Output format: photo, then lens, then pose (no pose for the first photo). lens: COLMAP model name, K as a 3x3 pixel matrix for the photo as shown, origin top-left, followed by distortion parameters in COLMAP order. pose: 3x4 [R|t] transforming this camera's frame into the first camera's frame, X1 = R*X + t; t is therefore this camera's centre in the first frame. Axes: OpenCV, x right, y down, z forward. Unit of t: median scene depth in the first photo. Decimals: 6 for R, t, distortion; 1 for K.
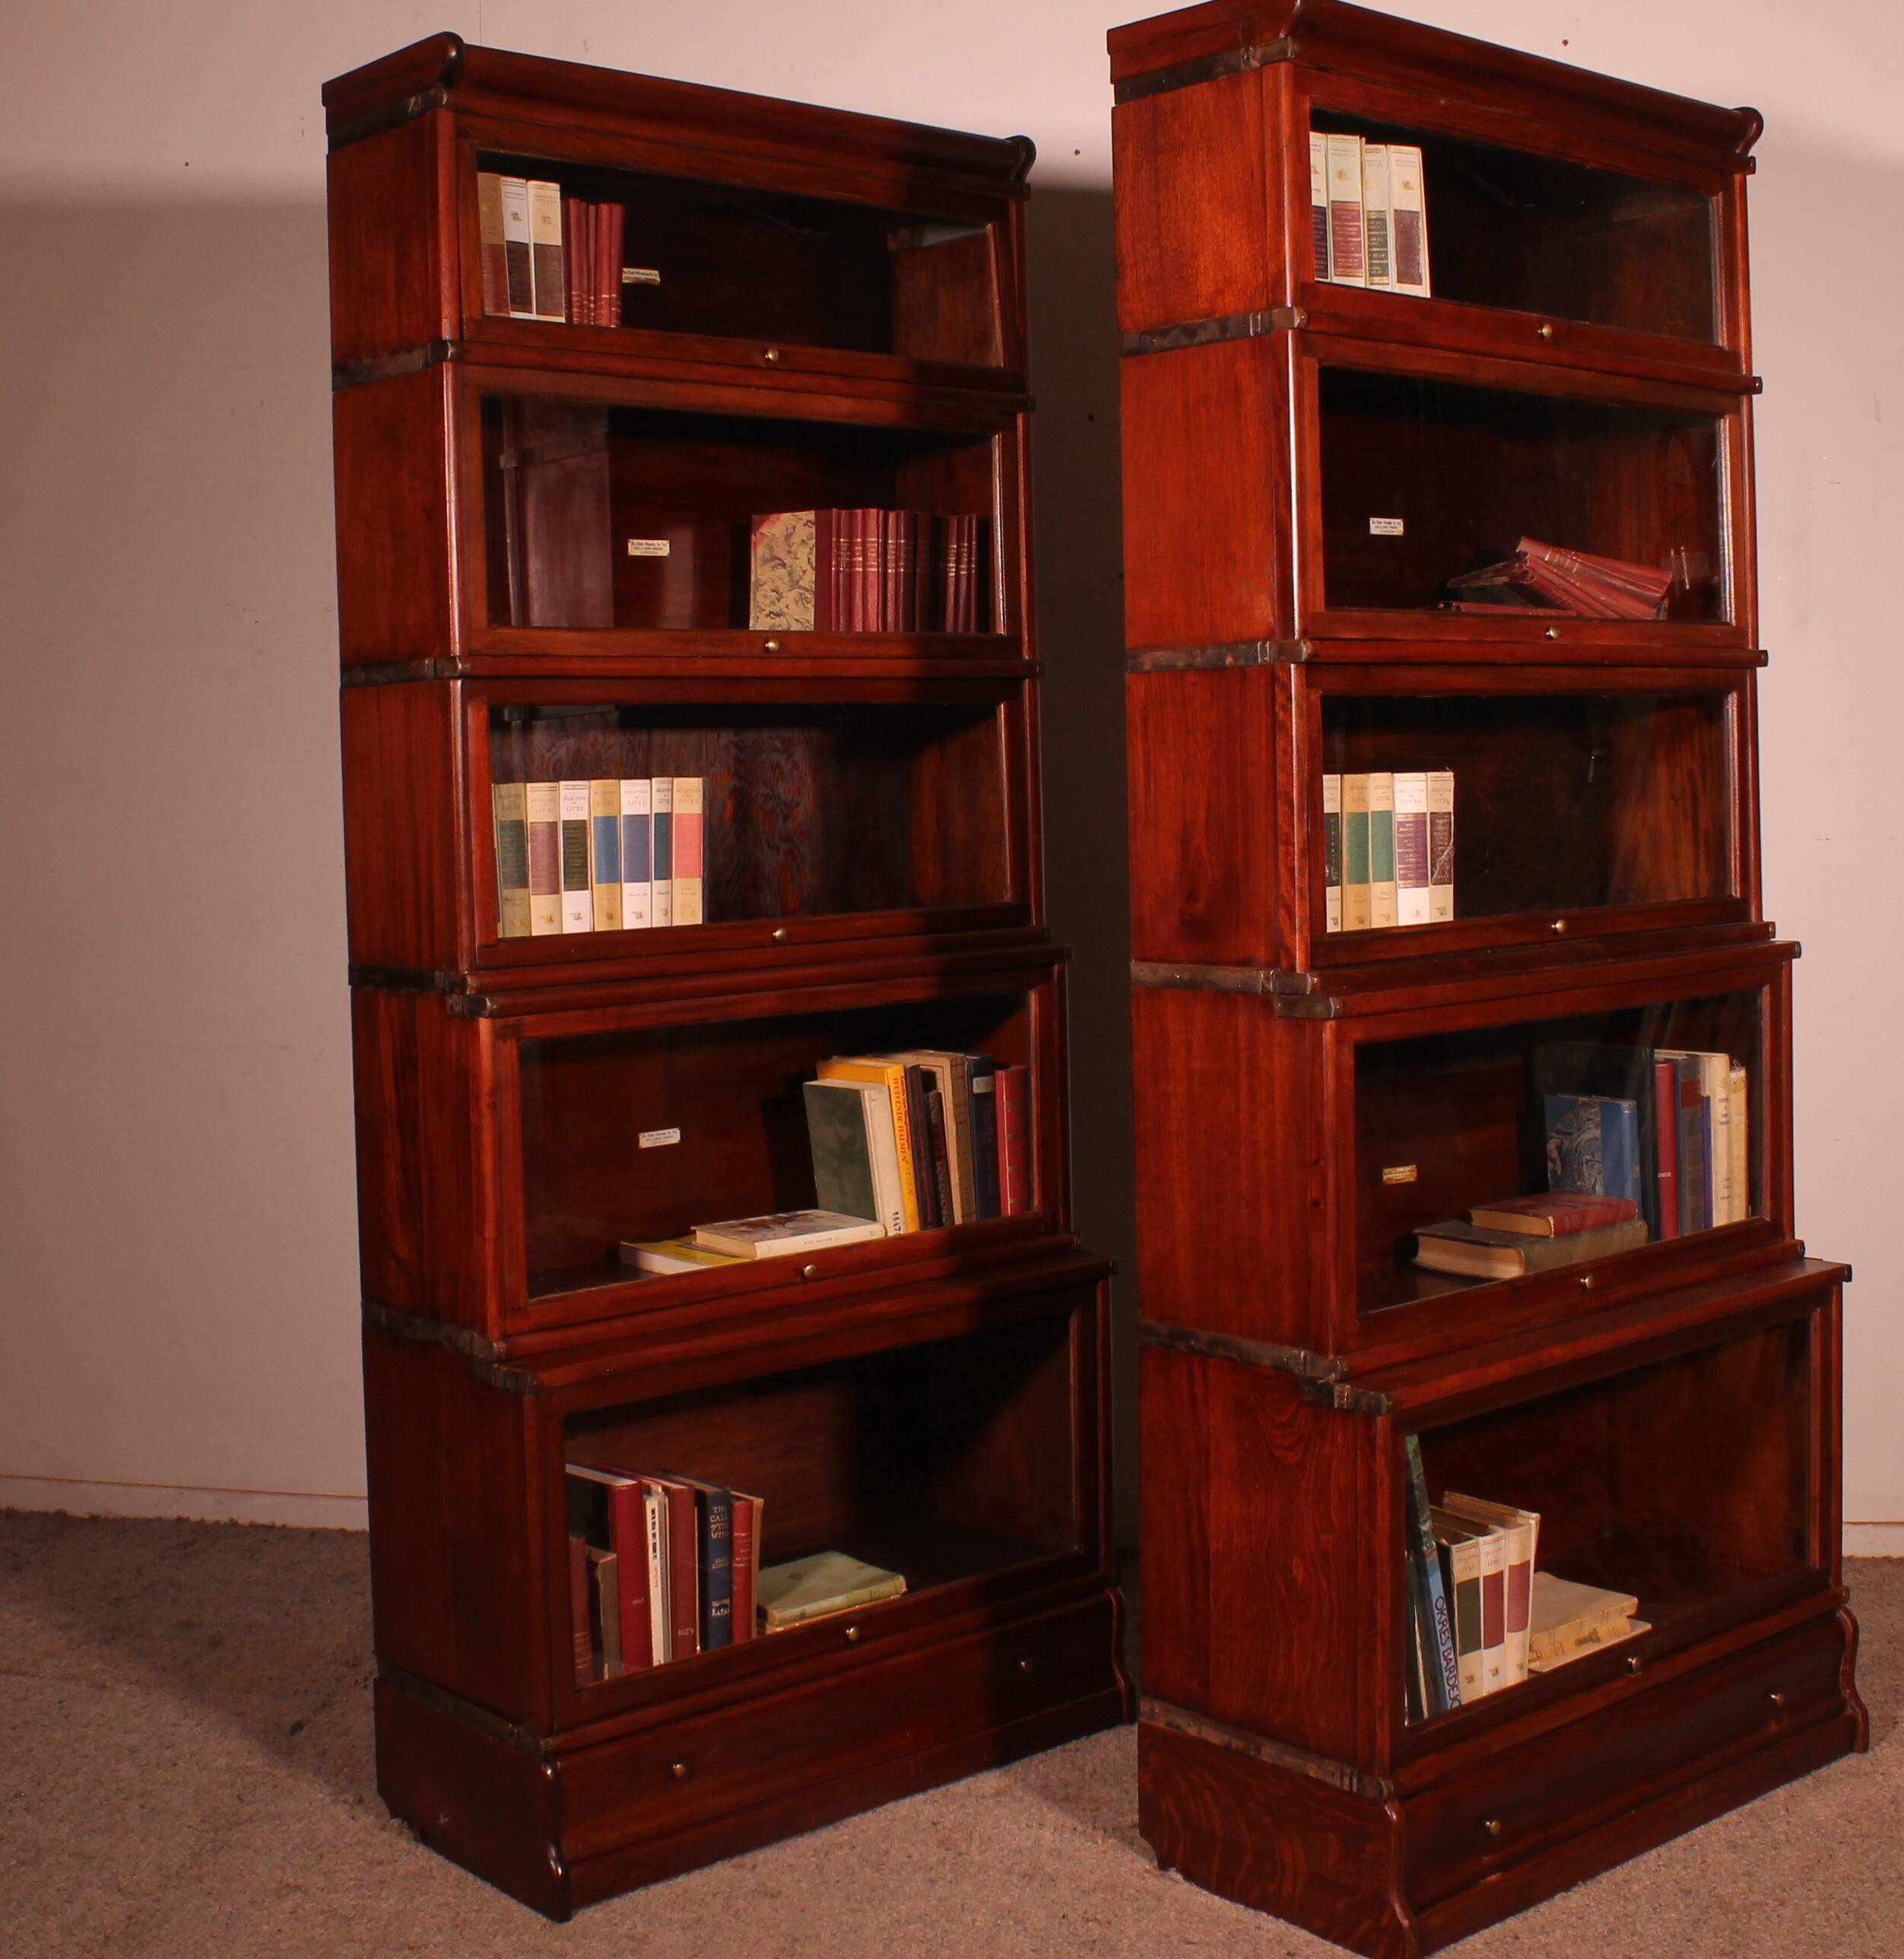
lens RADIAL K [[2724.1, 0, 981.6], [0, 2724.1, 839.5], [0, 0, 1]] dist [-0.123268, 0.000000]
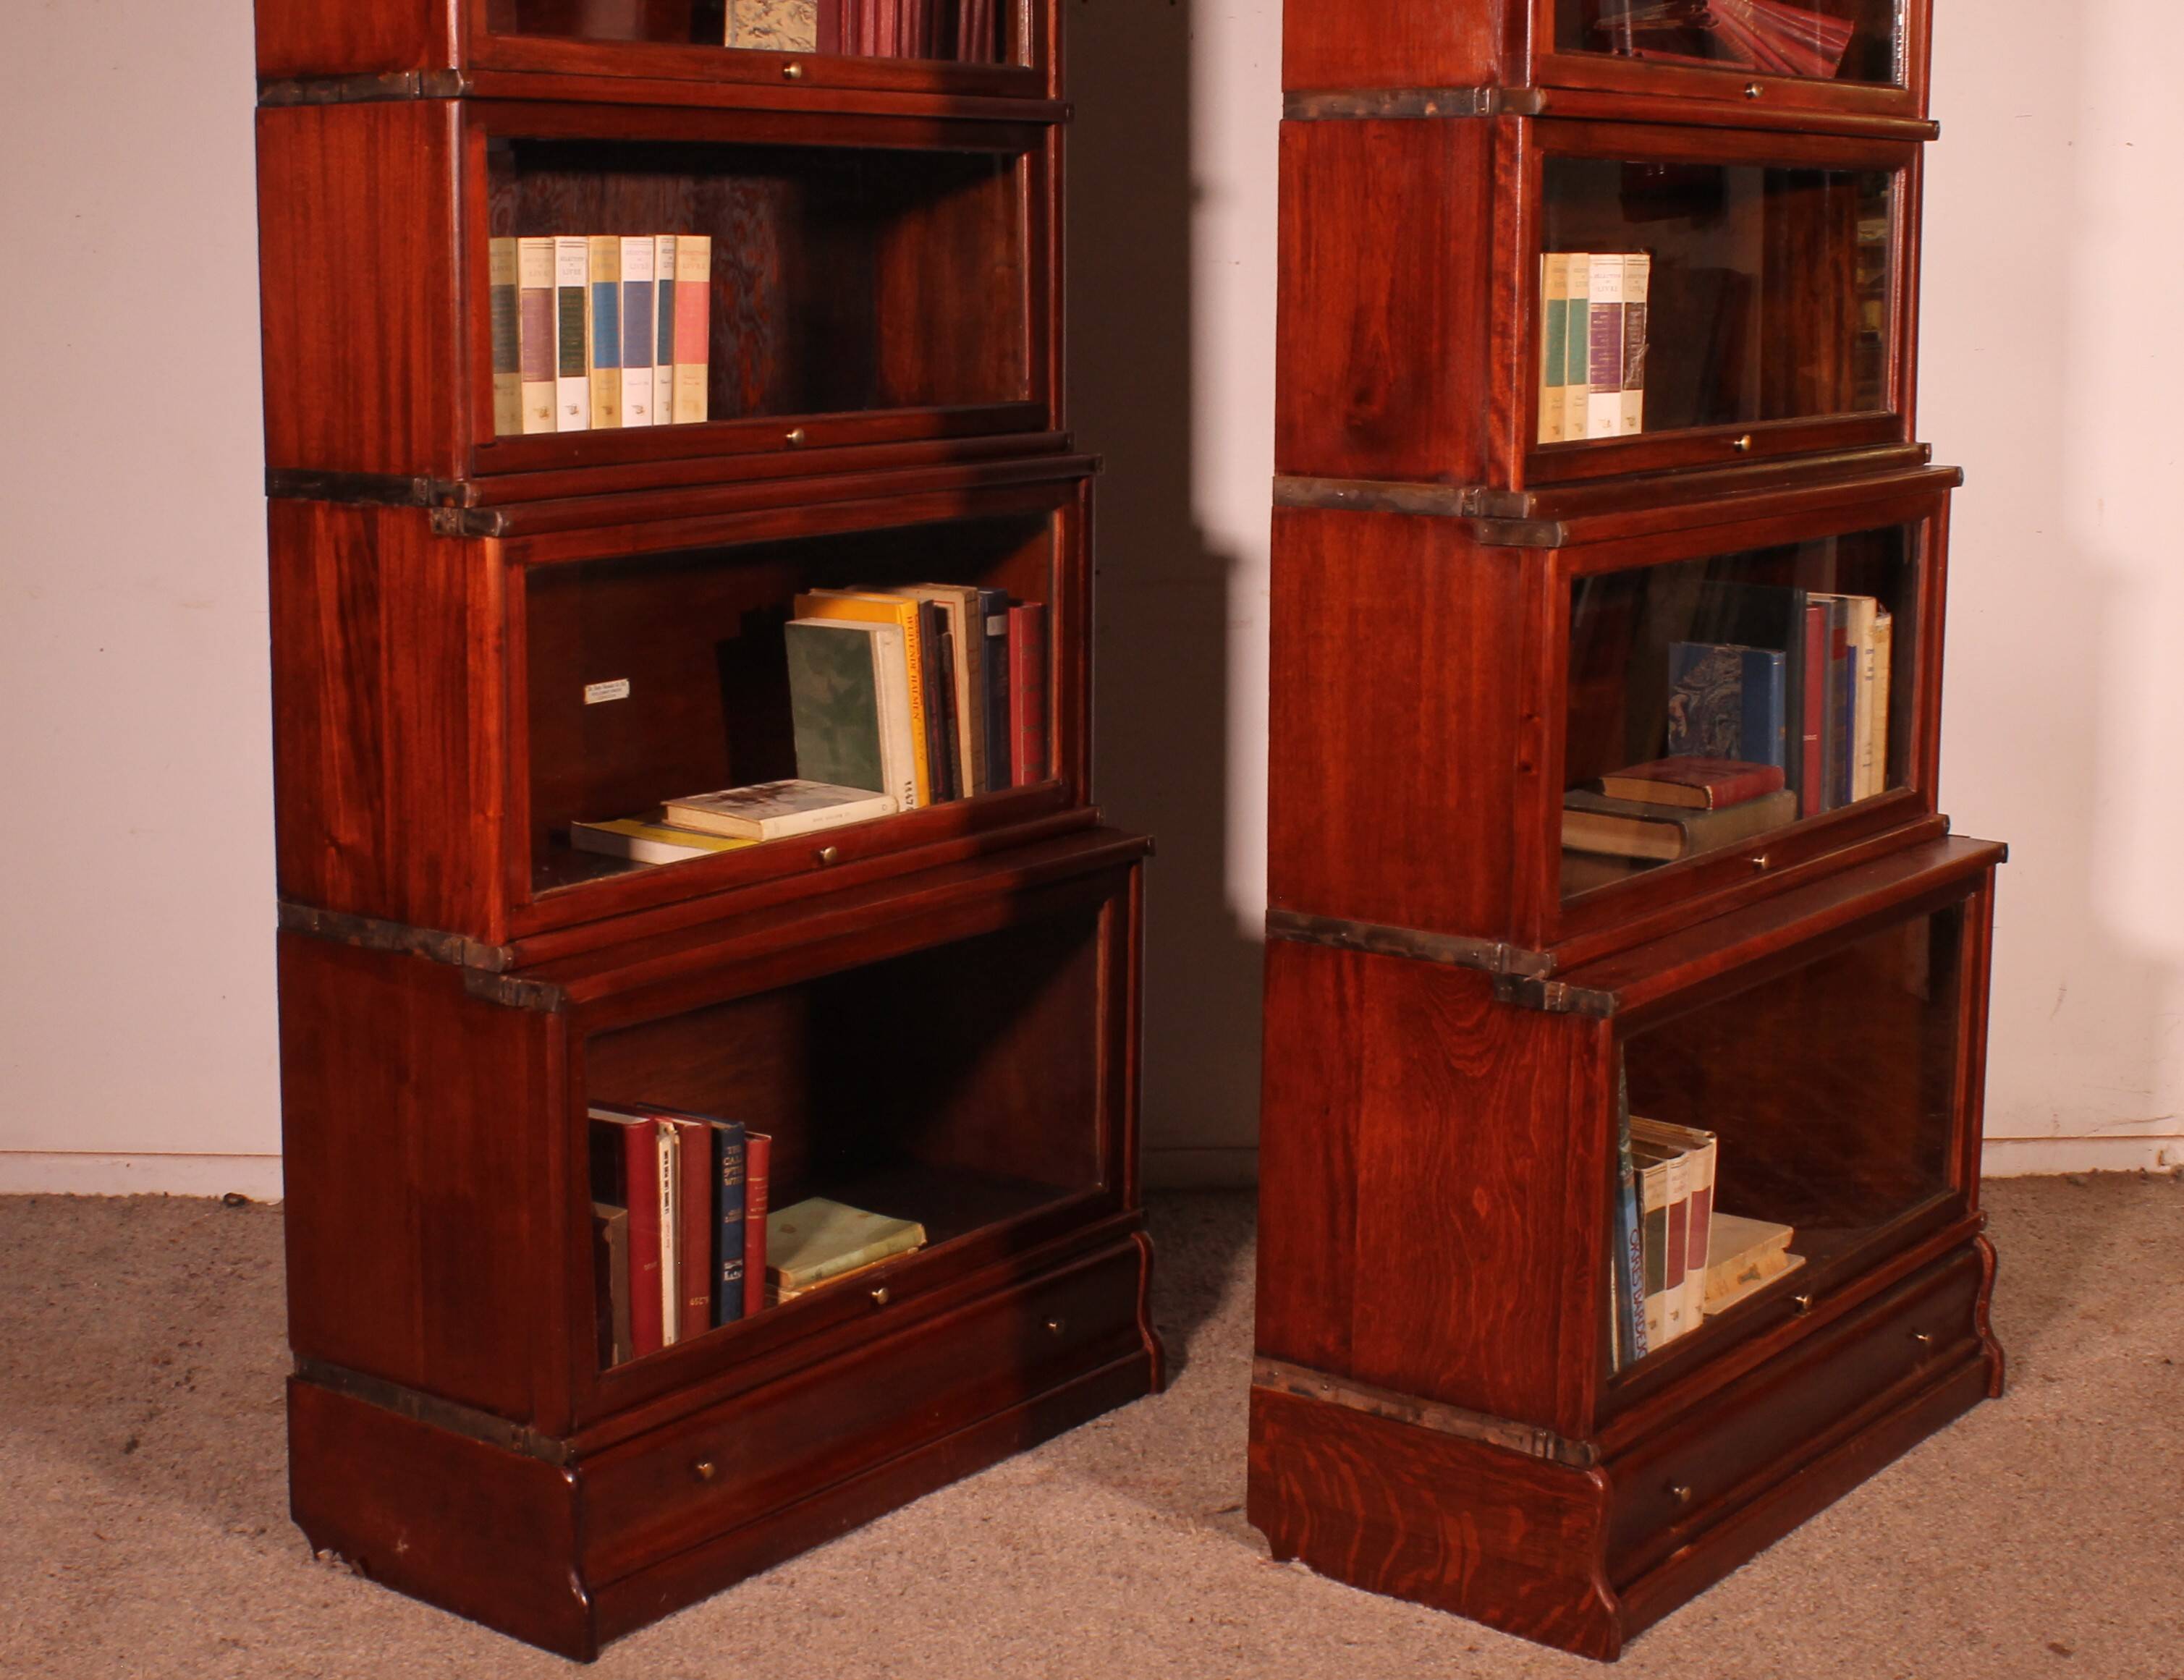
lens RADIAL K [[3327.6, 0, 1059.8], [0, 3327.6, 712.3], [0, 0, 1]] dist [-0.092051, 0.000000]
pose [[0.980639, -0.000628, 0.195826, -0.198226], [-0.021444, 0.993636, 0.110575, 0.006076], [-0.194649, -0.112633, 0.974385, 0.027940]]
